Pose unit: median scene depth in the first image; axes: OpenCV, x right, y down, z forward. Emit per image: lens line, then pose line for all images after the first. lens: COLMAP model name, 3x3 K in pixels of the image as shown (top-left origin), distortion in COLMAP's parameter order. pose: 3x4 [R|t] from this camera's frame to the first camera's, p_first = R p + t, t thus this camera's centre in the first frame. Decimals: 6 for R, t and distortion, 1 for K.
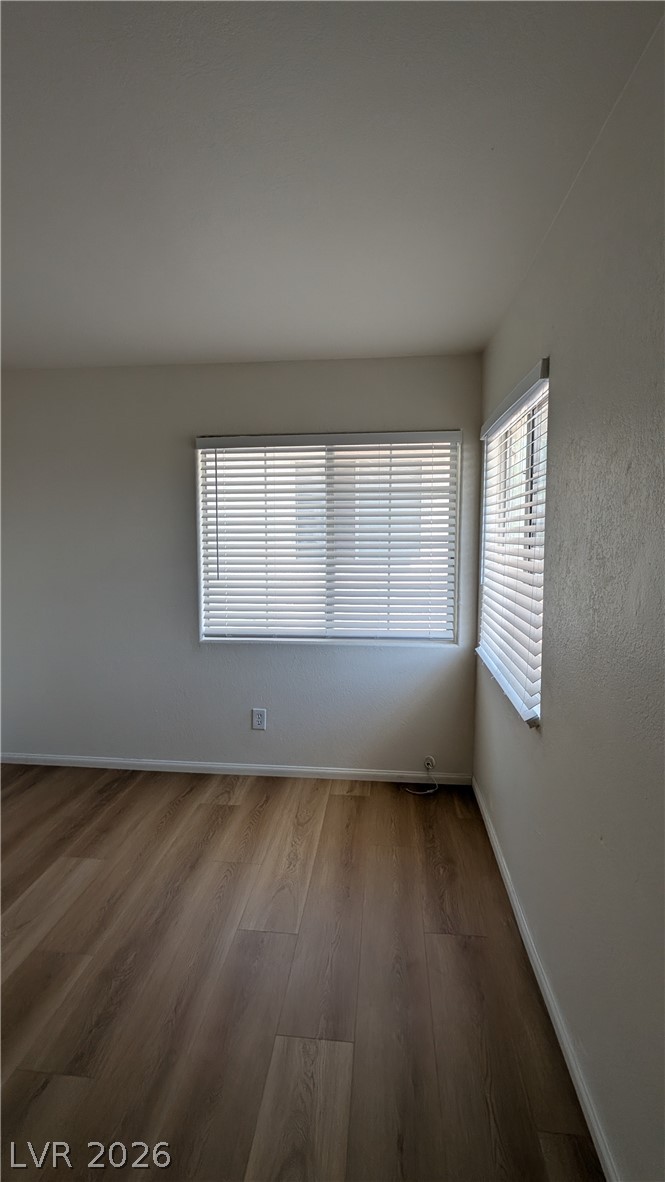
lens RADIAL K [[557.2, 0, 332.5], [0, 557.2, 591.0], [0, 0, 1]] dist [-0.003729, 0.000062]
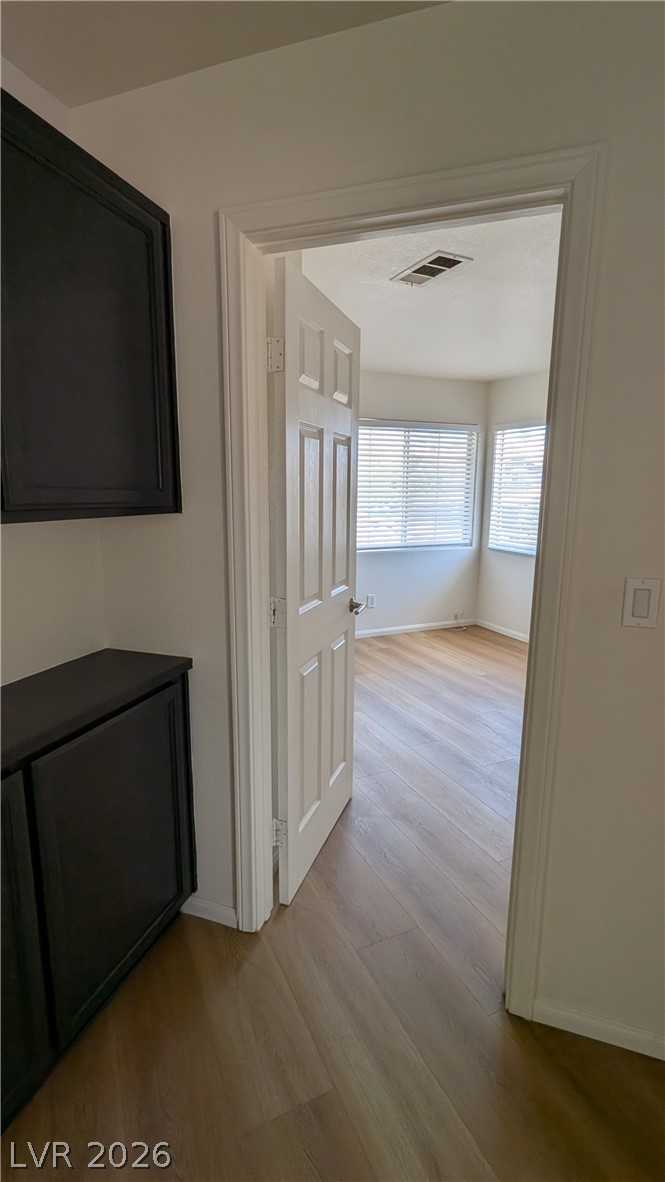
lens RADIAL K [[557.2, 0, 332.5], [0, 557.2, 591.0], [0, 0, 1]] dist [-0.003729, 0.000062]
pose [[0.862056, -0.088389, 0.499047, -1.068396], [0.041533, 0.993683, 0.104253, 0.032838], [-0.505109, -0.069145, 0.860281, -0.324424]]
